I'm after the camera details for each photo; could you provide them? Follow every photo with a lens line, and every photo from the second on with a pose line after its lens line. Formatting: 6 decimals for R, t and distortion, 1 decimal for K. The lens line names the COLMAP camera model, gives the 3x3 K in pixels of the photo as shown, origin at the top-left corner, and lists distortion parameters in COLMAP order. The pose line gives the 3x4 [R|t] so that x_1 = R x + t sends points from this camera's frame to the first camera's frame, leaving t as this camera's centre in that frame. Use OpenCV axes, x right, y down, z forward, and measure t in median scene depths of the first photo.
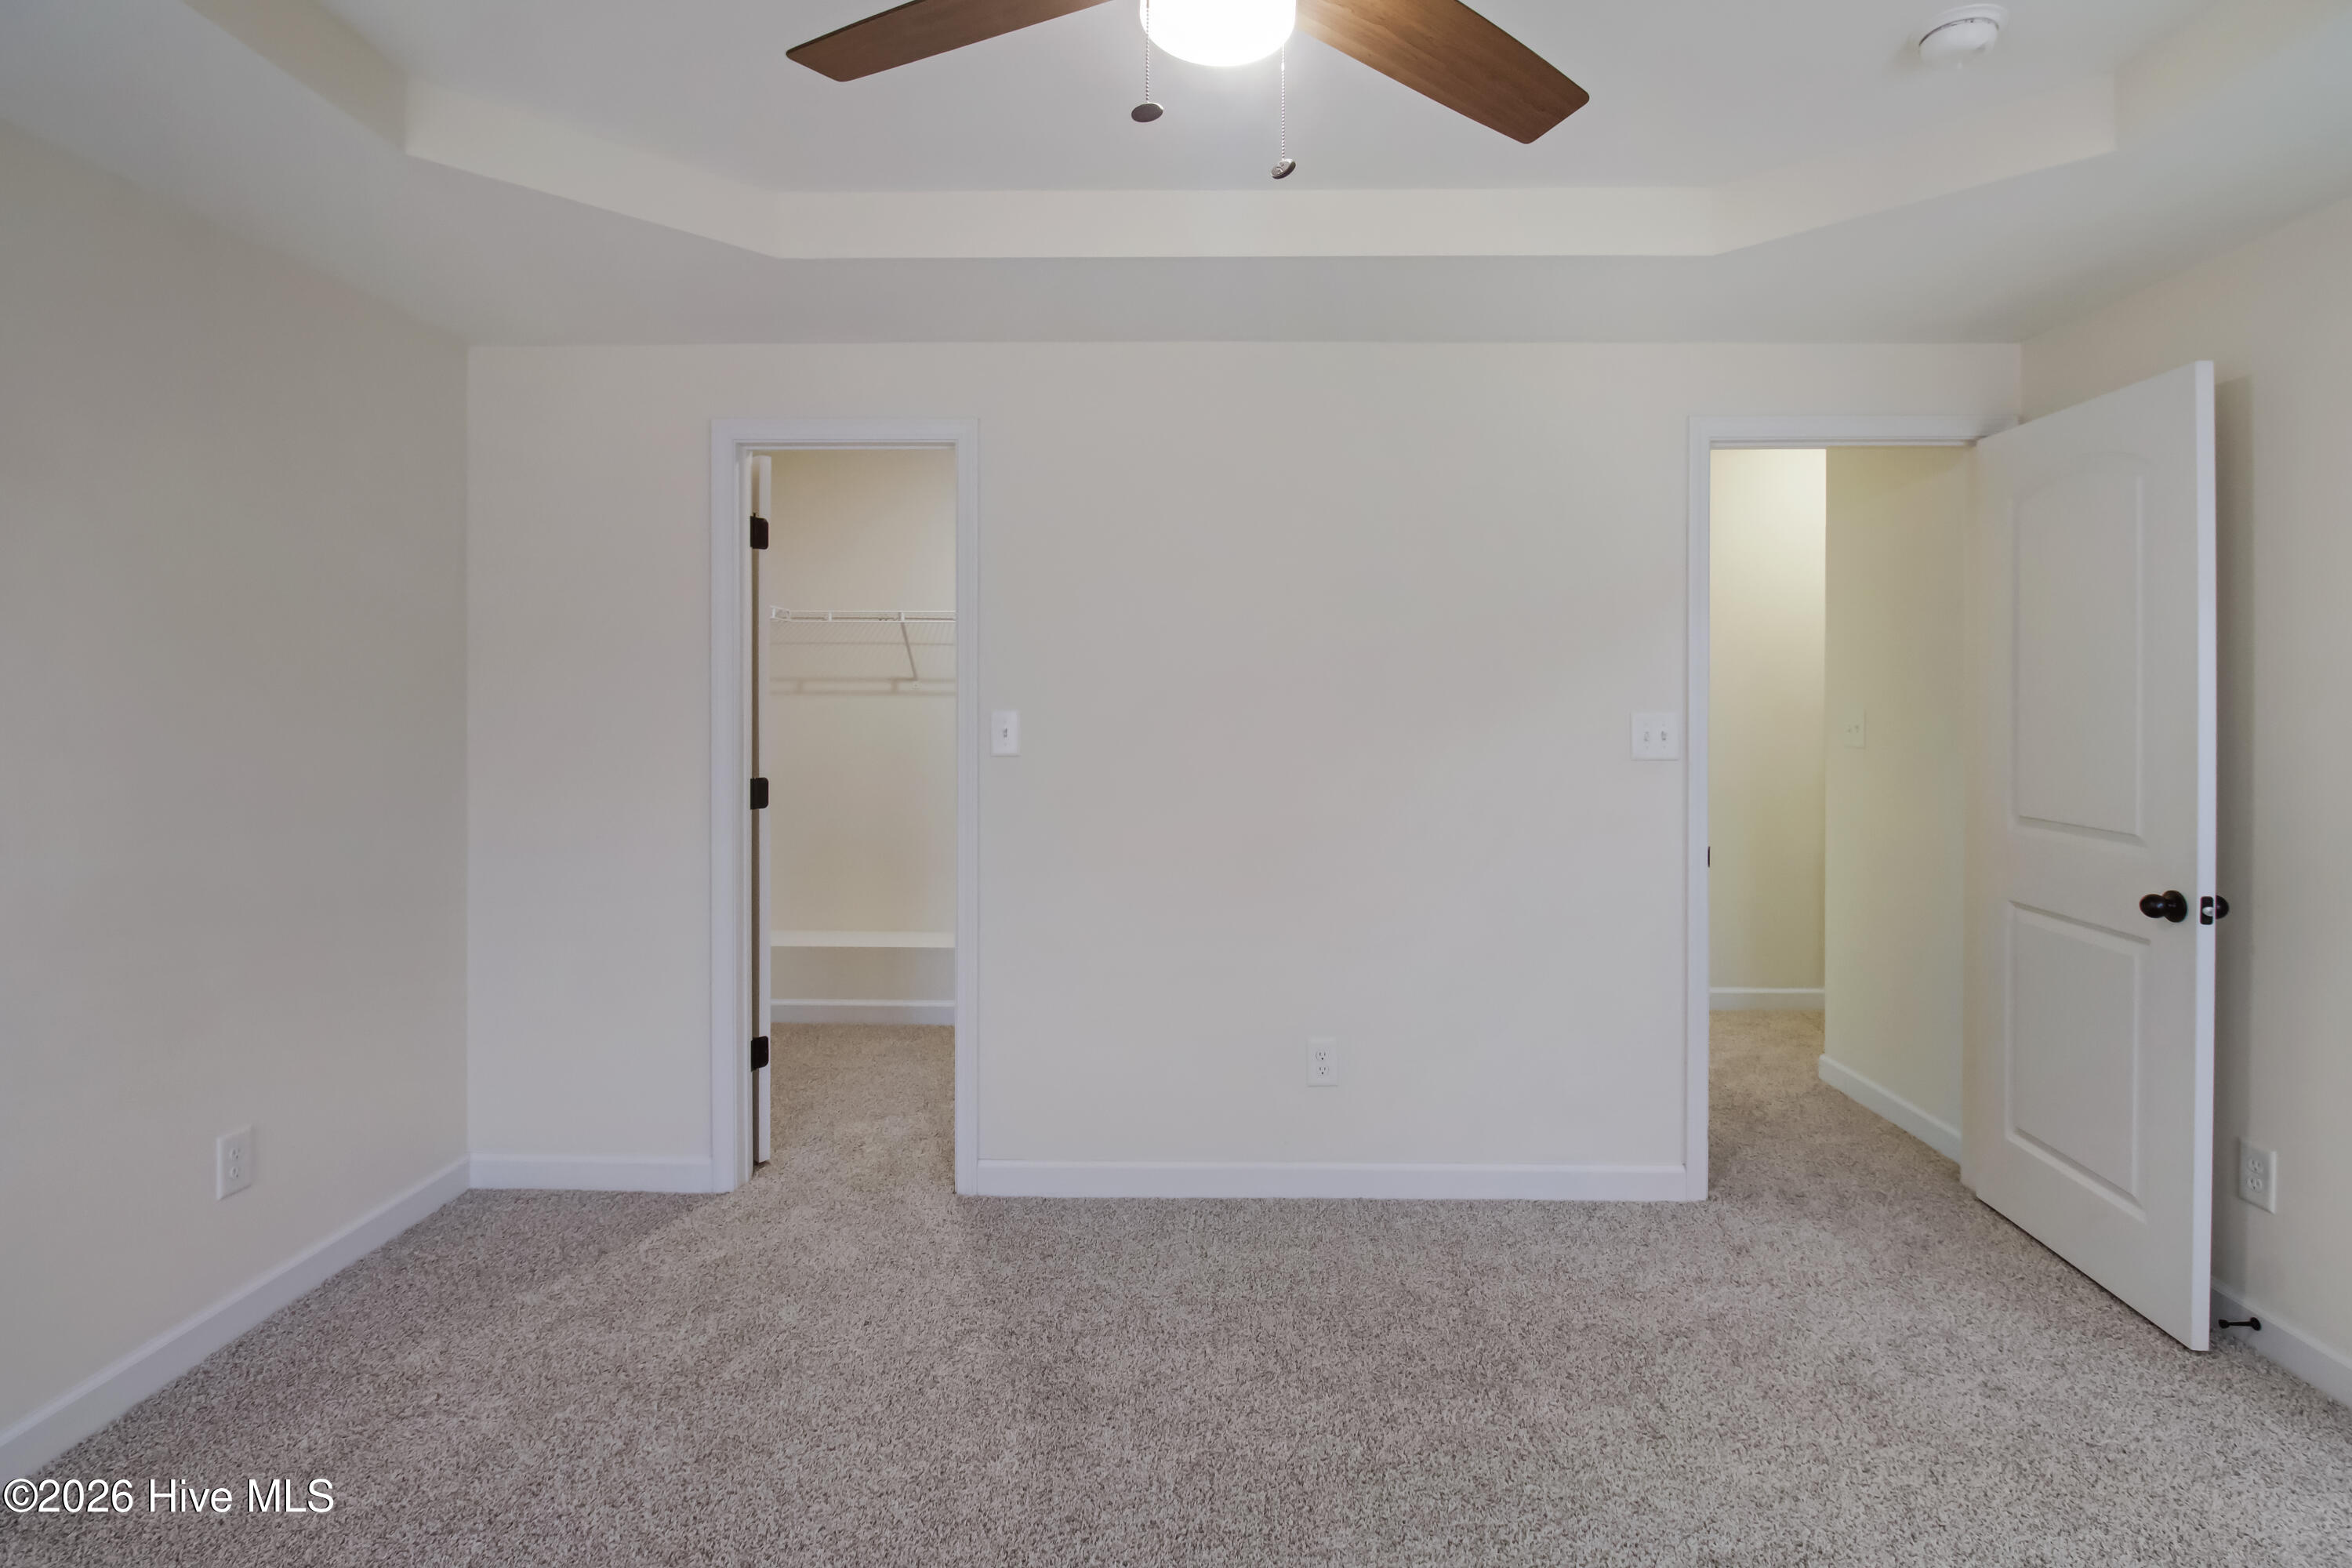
lens RADIAL K [[1160.5, 0, 1236.2], [0, 1160.5, 708.7], [0, 0, 1]] dist [-0.000818, -0.000467]
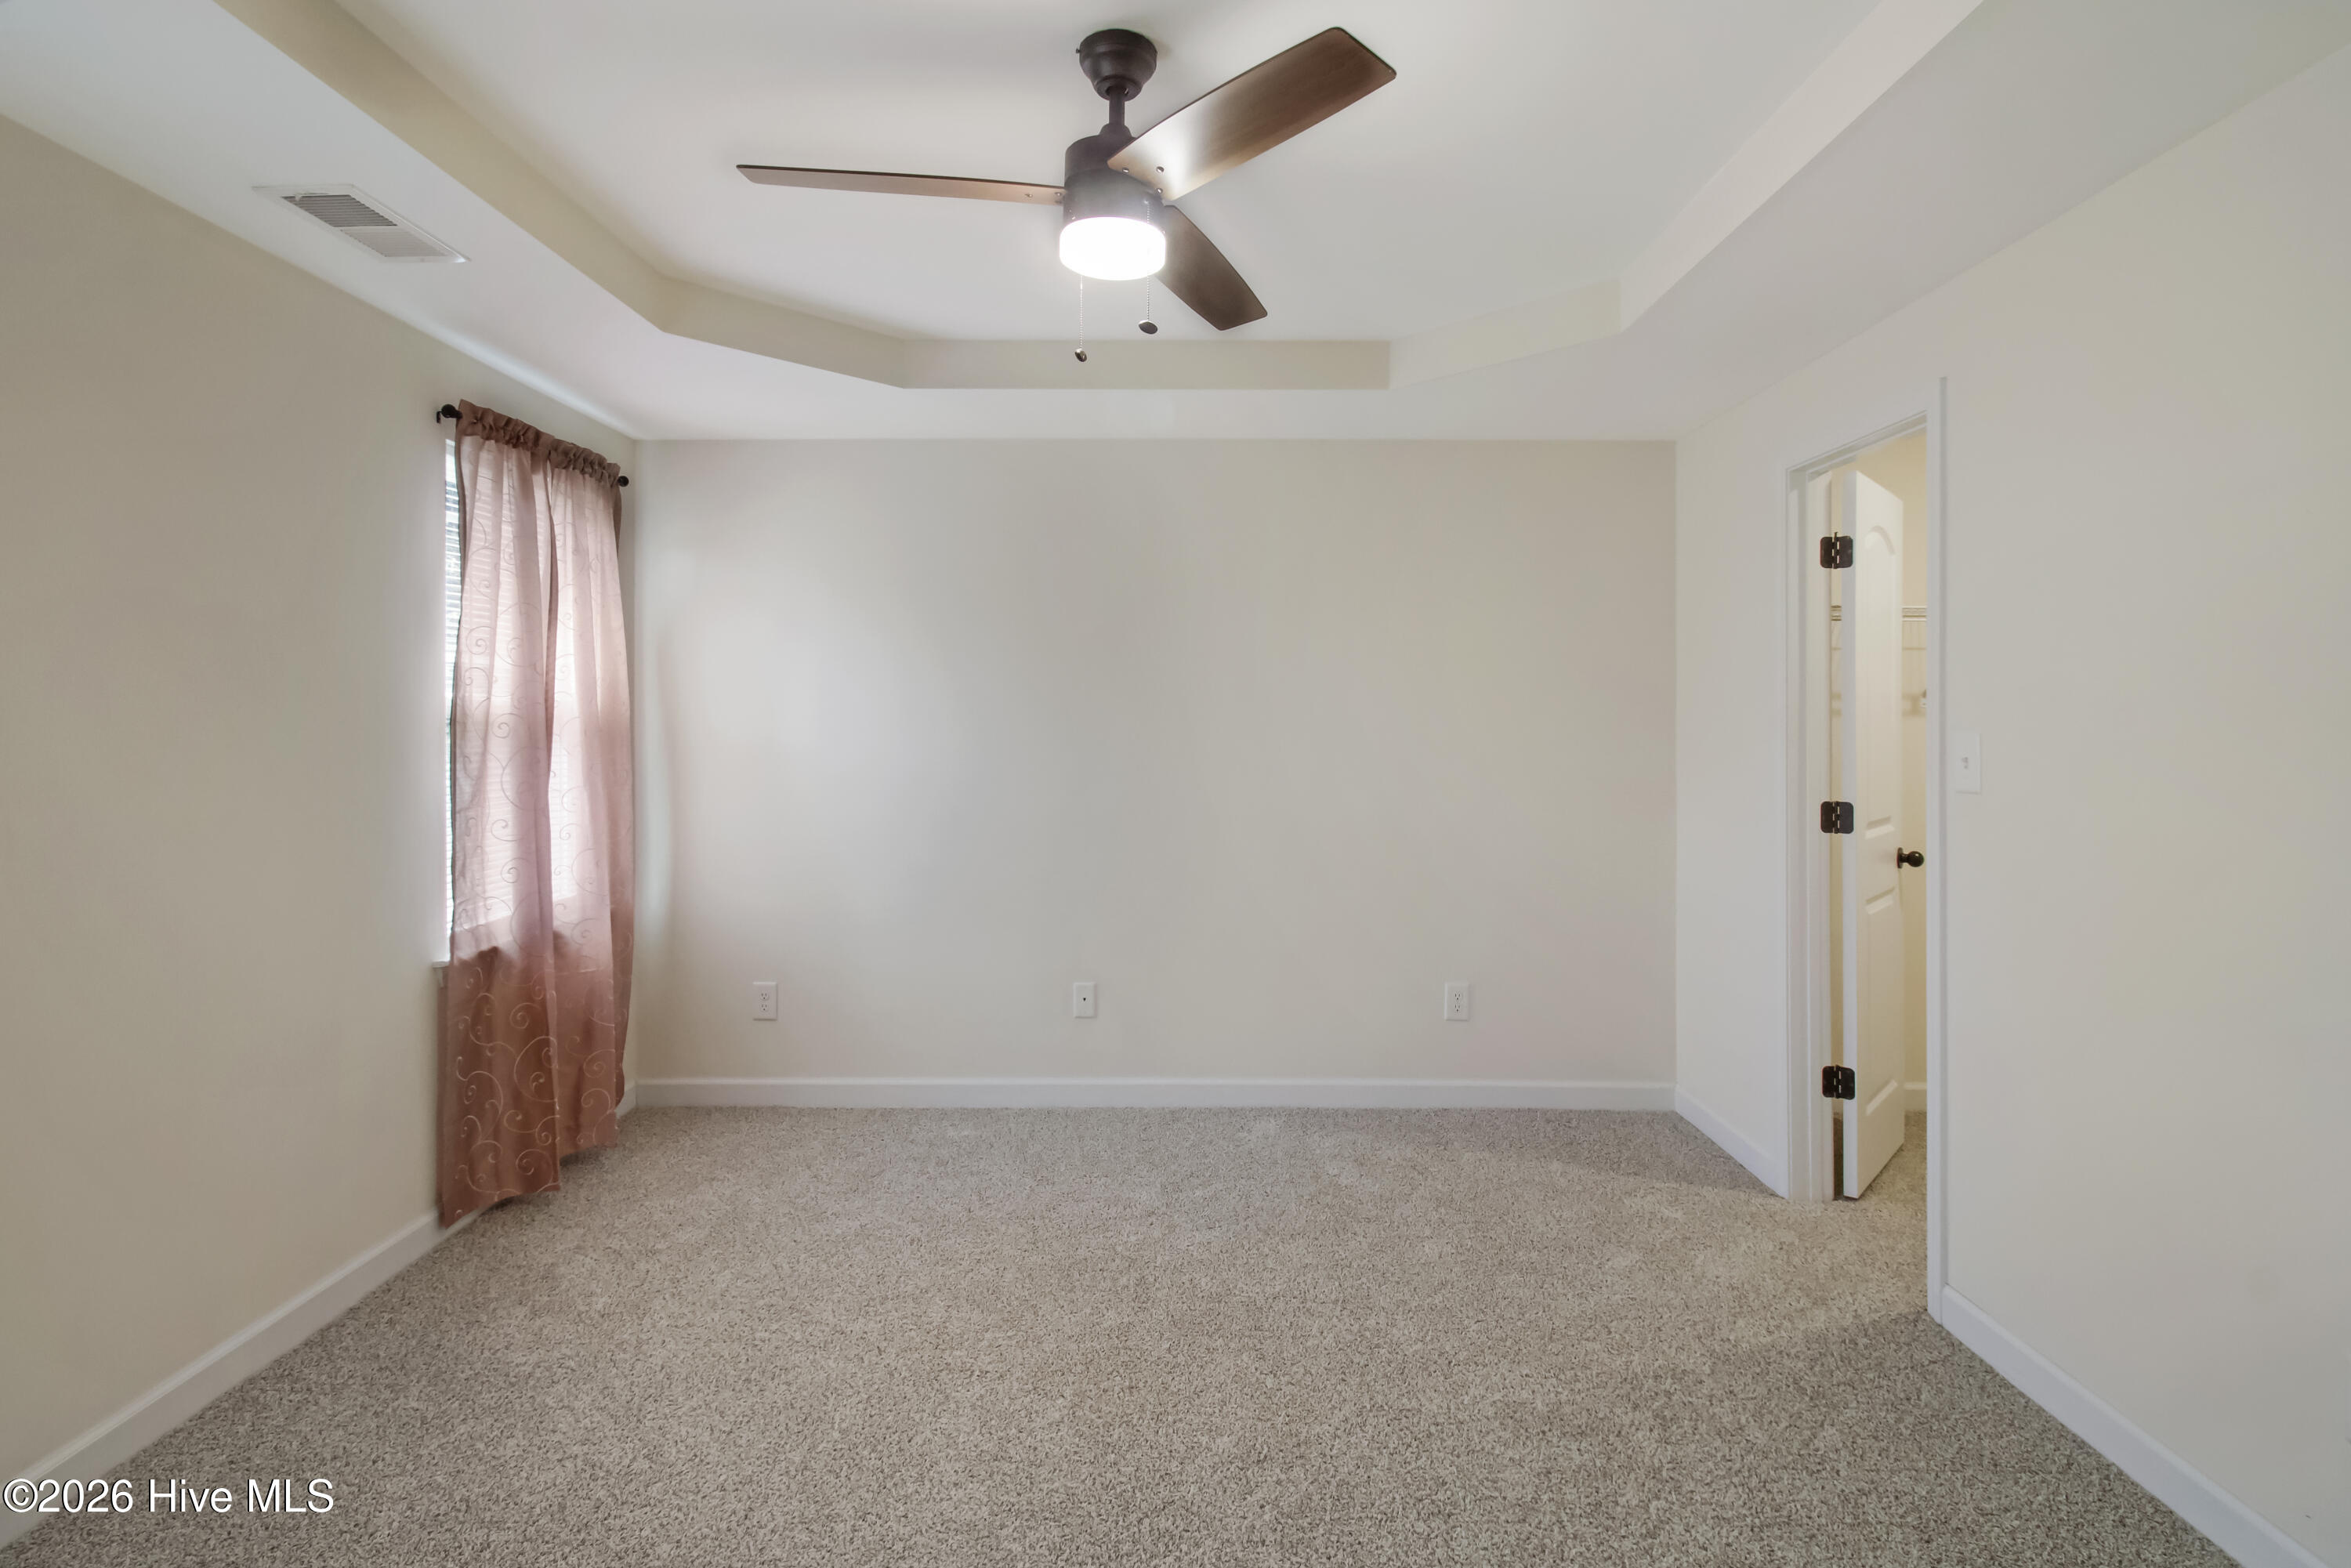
lens RADIAL K [[1125.8, 0, 1183.8], [0, 1125.8, 727.4], [0, 0, 1]] dist [-0.002019, -0.000347]
pose [[-0.001723, -0.005756, -0.999982, 0.612871], [-0.009923, 0.999934, -0.005738, 0.003369], [0.999949, 0.009913, -0.001780, 0.476728]]
